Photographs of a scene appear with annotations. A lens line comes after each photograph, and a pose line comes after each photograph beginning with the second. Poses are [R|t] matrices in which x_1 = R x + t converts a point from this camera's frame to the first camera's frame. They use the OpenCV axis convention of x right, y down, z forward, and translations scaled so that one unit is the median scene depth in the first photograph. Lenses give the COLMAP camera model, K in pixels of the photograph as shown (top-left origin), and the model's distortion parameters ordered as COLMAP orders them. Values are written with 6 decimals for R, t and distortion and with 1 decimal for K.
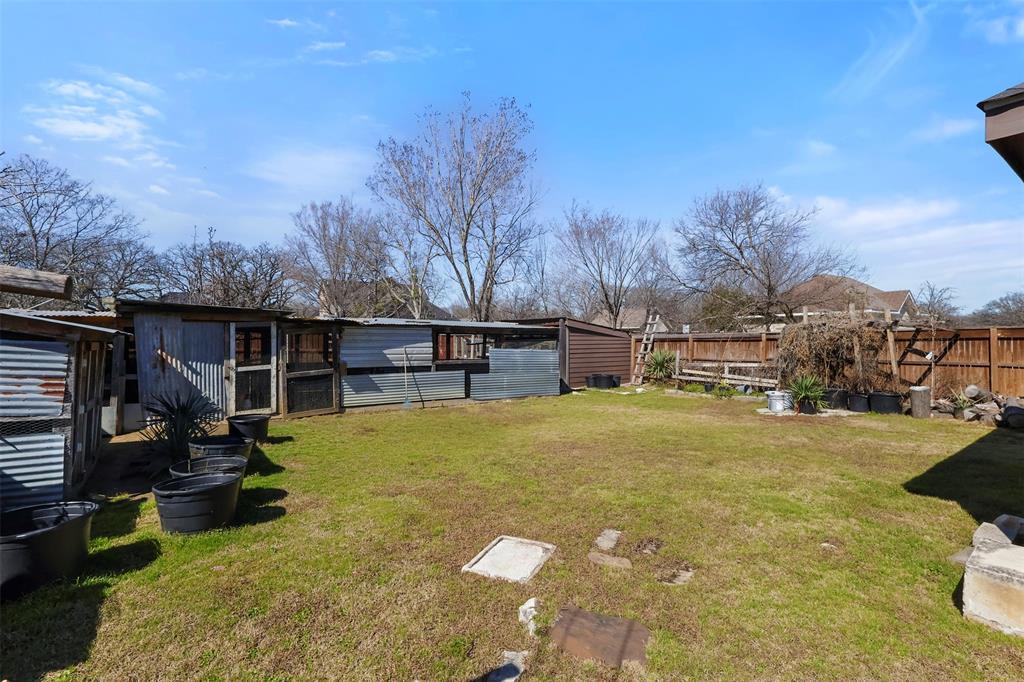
lens RADIAL K [[481.1, 0, 508.4], [0, 481.1, 344.4], [0, 0, 1]] dist [0.001915, -0.000044]
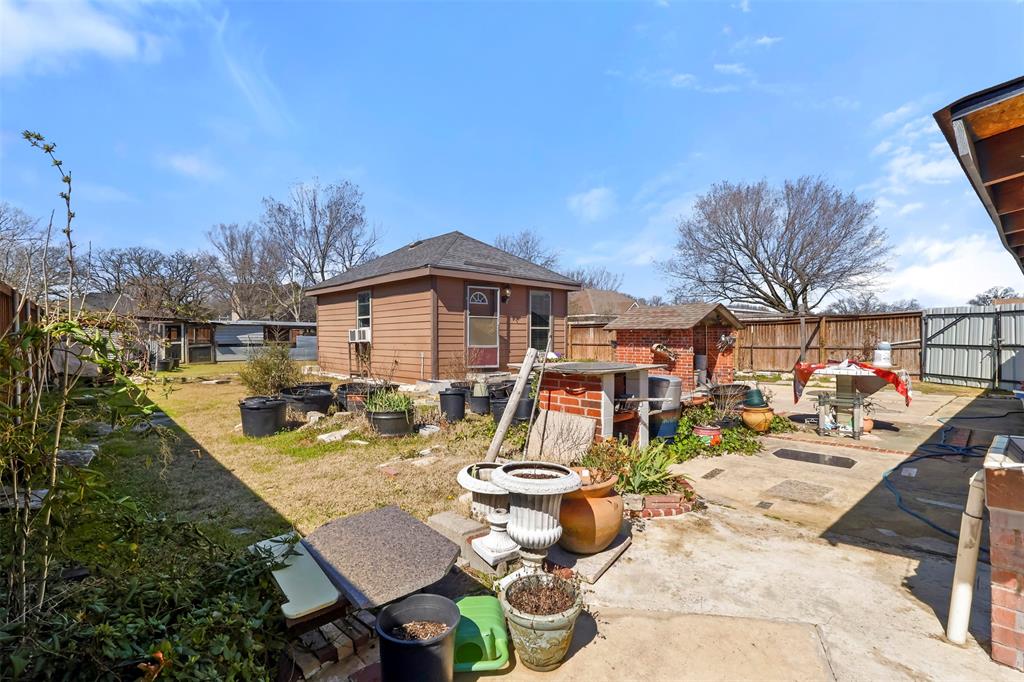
lens RADIAL K [[481.1, 0, 508.9], [0, 481.1, 345.0], [0, 0, 1]] dist [0.001915, -0.000044]
pose [[0.991975, -0.003293, 0.126388, 0.167791], [0.002206, 0.999959, 0.008740, 0.008802], [-0.126412, -0.008391, 0.991942, -0.323113]]
